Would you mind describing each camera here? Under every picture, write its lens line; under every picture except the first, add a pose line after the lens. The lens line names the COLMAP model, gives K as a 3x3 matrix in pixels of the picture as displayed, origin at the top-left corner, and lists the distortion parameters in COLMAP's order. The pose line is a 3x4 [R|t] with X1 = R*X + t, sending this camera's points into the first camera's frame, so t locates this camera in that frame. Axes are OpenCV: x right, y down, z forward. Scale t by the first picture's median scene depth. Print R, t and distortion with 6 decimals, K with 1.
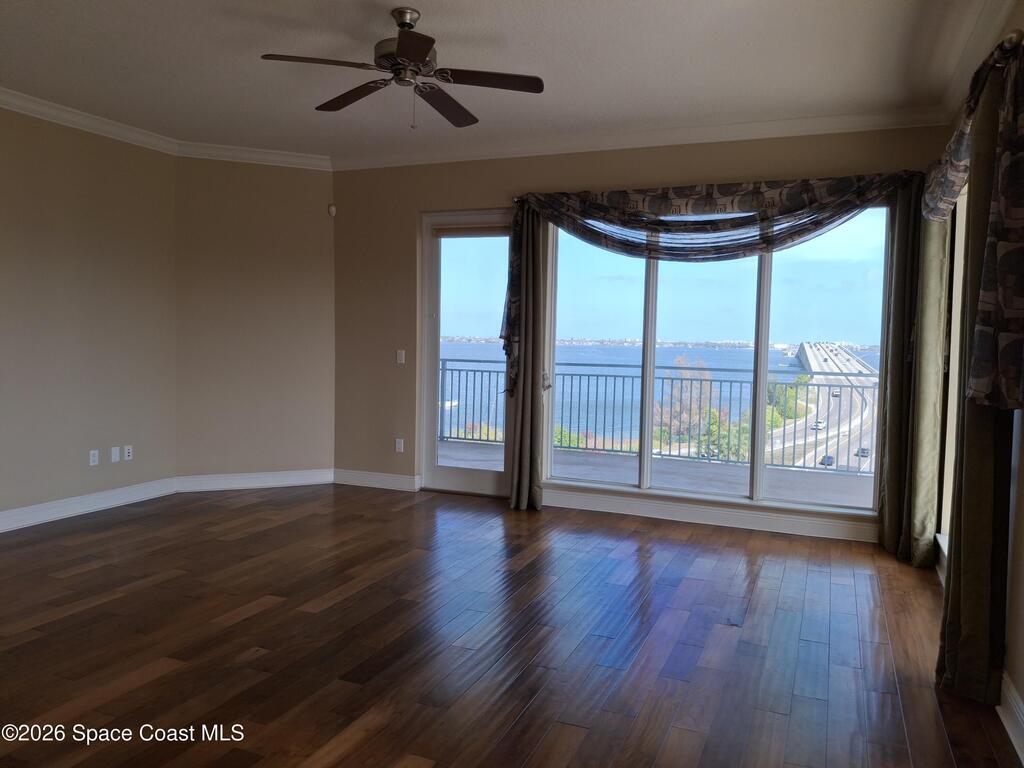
lens RADIAL K [[748.9, 0, 513.0], [0, 748.9, 384.1], [0, 0, 1]] dist [0.051988, -0.093724]
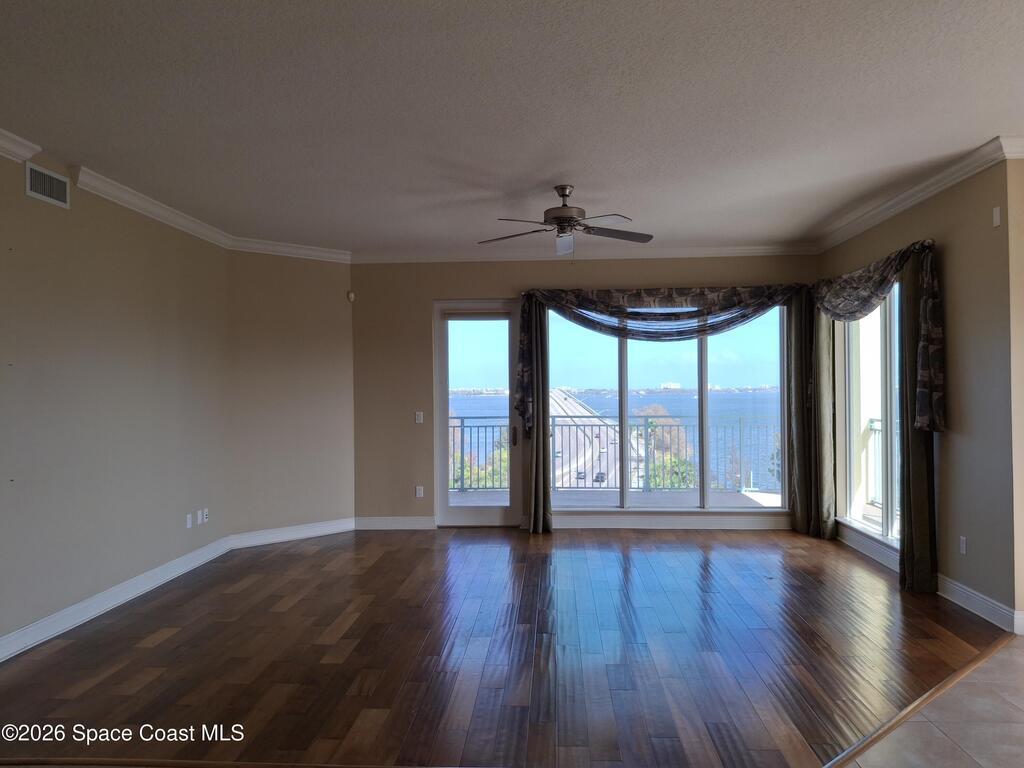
lens RADIAL K [[748.9, 0, 510.8], [0, 748.9, 387.6], [0, 0, 1]] dist [0.051988, -0.093724]
pose [[0.943031, -0.030111, 0.331340, -0.454821], [0.050625, 0.997286, -0.053456, -0.014074], [-0.328831, 0.067185, 0.941996, -0.207509]]
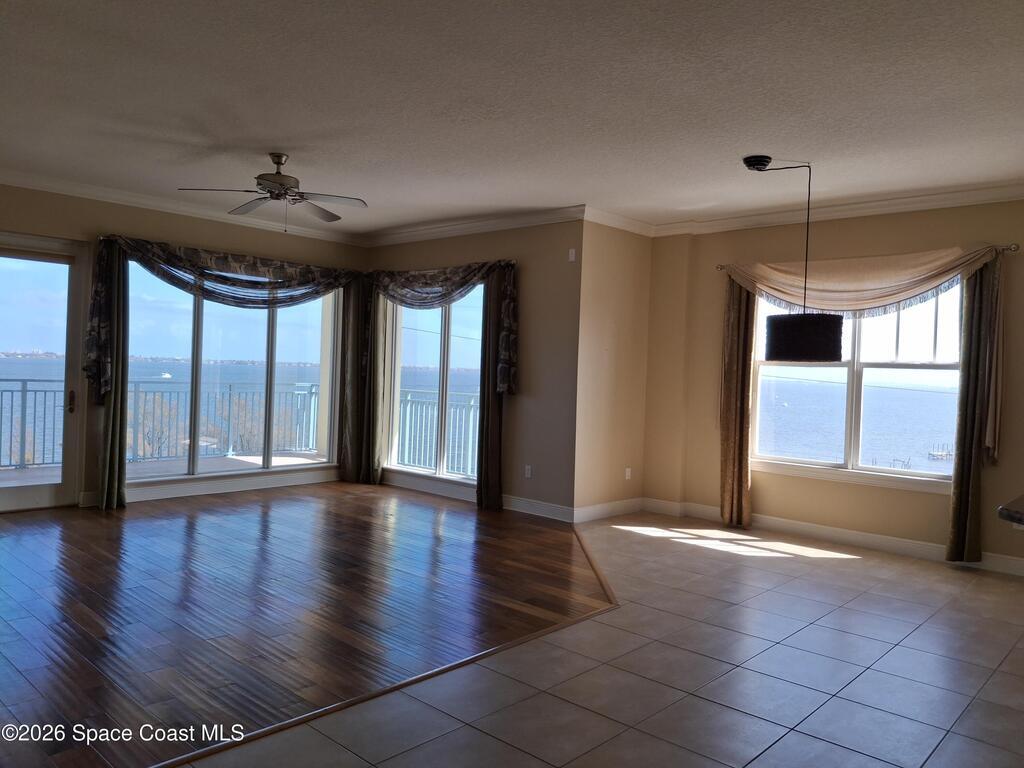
lens RADIAL K [[748.9, 0, 511.8], [0, 748.9, 382.7], [0, 0, 1]] dist [0.051988, -0.093724]
pose [[0.339158, -0.027883, 0.940316, -0.871307], [0.030864, 0.999352, 0.018502, -0.028242], [-0.940223, 0.022746, 0.339799, 0.030591]]
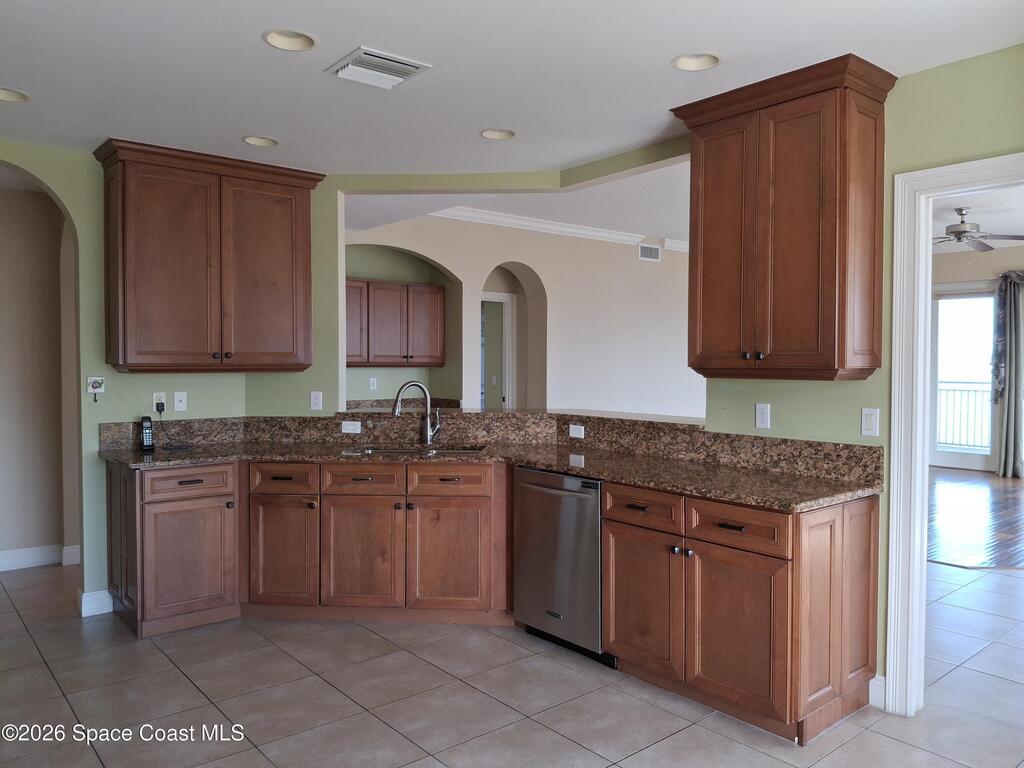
lens RADIAL K [[748.9, 0, 512.3], [0, 748.9, 384.7], [0, 0, 1]] dist [0.051988, -0.093724]
pose [[0.885422, -0.011471, -0.464646, -0.169685], [-0.005867, 0.999340, -0.035852, 0.040740], [0.464751, 0.034470, 0.884770, -0.833879]]
